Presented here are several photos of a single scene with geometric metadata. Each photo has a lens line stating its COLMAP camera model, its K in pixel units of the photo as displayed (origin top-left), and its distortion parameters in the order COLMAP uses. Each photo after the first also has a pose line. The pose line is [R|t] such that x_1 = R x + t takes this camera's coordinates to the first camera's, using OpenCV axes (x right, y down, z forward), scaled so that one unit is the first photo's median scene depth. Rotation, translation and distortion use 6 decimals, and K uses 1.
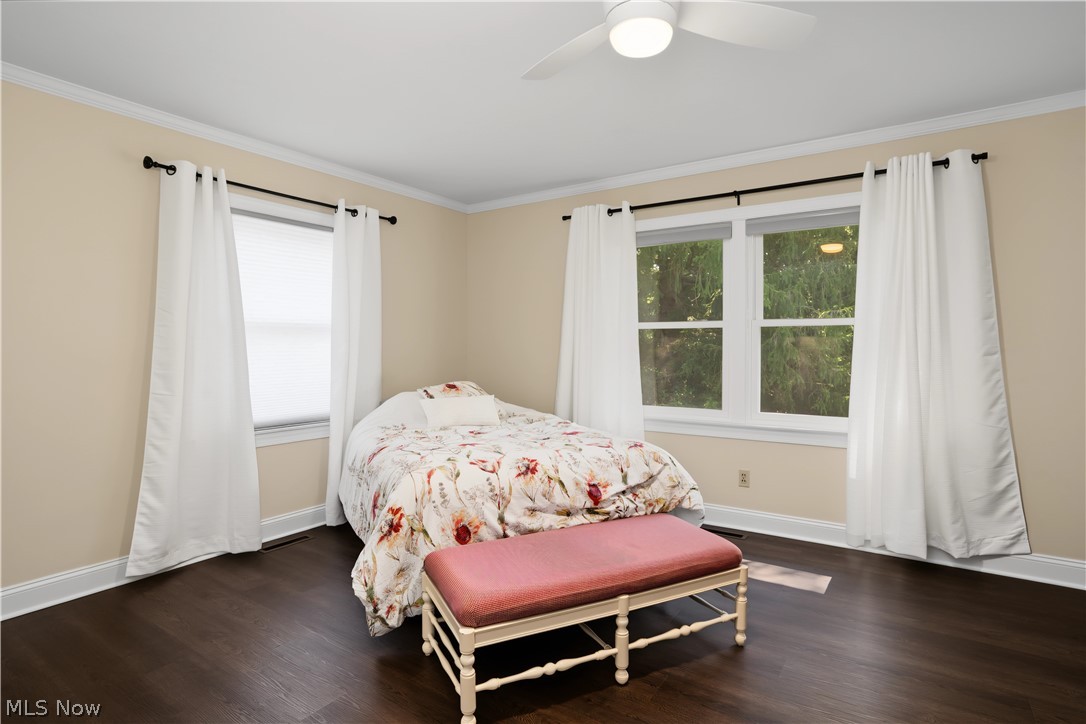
lens RADIAL K [[573.7, 0, 543.1], [0, 573.7, 344.4], [0, 0, 1]] dist [-0.054986, 0.036637]
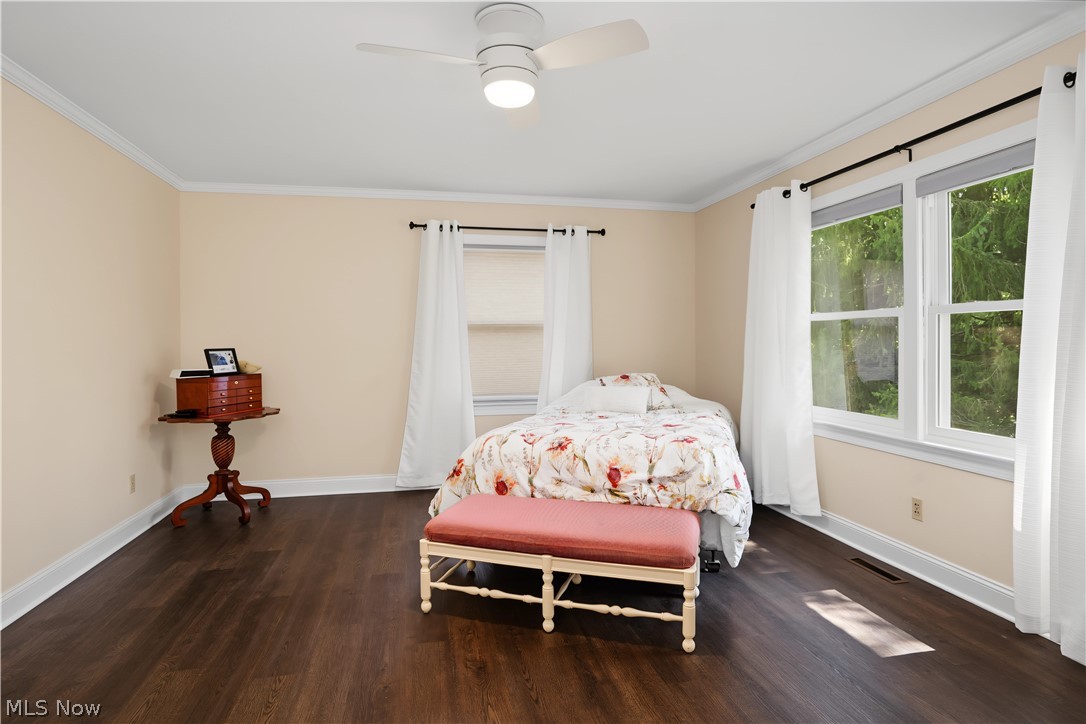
lens RADIAL K [[586.3, 0, 538.8], [0, 586.3, 328.8], [0, 0, 1]] dist [-0.025618, 0.000236]
pose [[0.714599, -0.017278, -0.699321, 0.752508], [0.008976, 0.999839, -0.015530, -0.006388], [0.699476, 0.004820, 0.714639, 0.092554]]
